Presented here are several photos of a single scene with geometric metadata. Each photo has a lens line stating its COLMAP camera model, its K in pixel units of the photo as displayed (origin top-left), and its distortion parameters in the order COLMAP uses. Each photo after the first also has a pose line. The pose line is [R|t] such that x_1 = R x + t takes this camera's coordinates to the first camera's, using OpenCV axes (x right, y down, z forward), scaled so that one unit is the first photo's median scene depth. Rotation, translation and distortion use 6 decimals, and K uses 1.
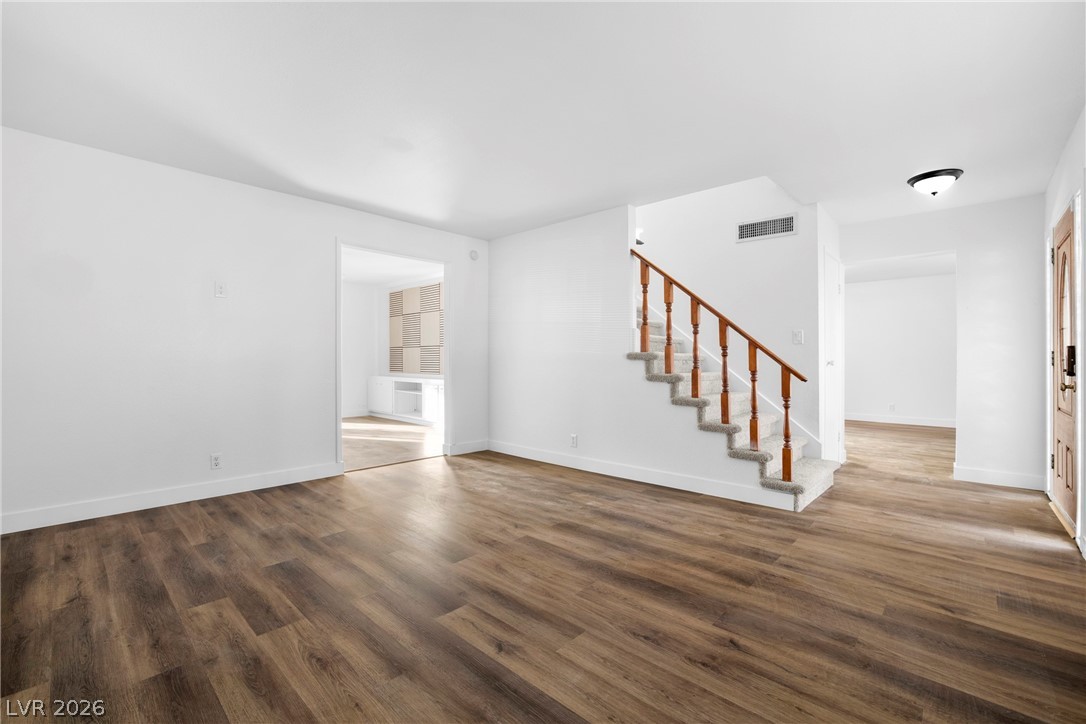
lens RADIAL K [[466.4, 0, 526.9], [0, 466.4, 359.8], [0, 0, 1]] dist [-0.041075, 0.010847]
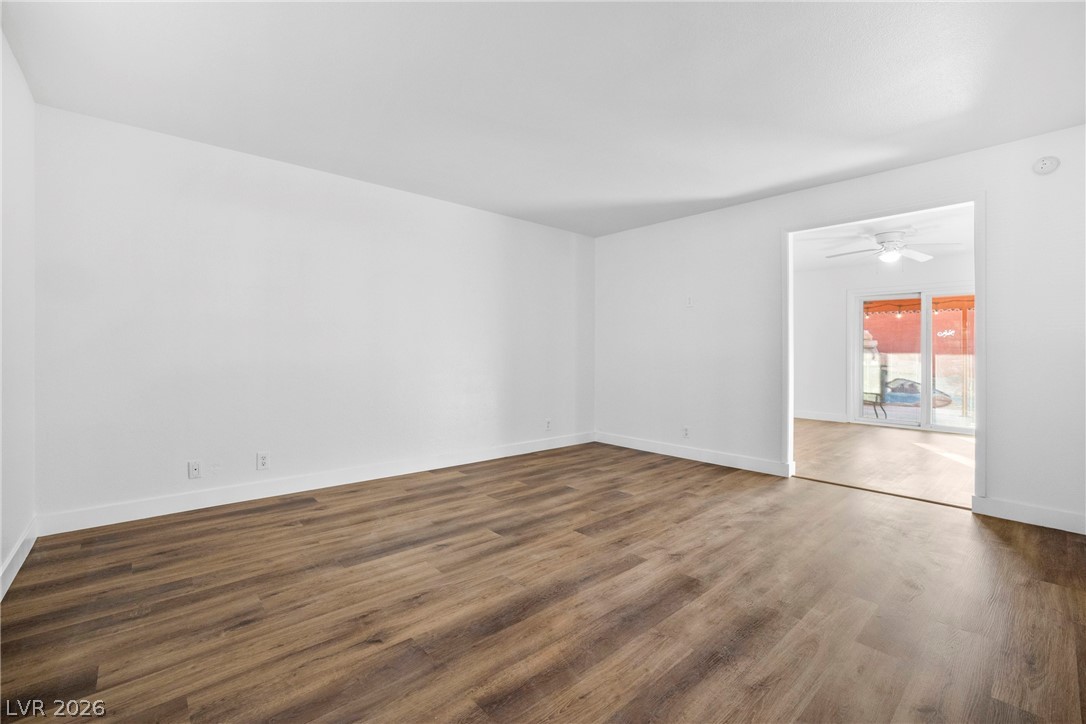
lens RADIAL K [[466.4, 0, 550.1], [0, 466.4, 354.9], [0, 0, 1]] dist [-0.041075, 0.010847]
pose [[-0.061392, 0.000937, -0.998113, 1.139859], [-0.006704, 0.999977, 0.001351, 0.003289], [0.998091, 0.006775, -0.061384, 1.158327]]
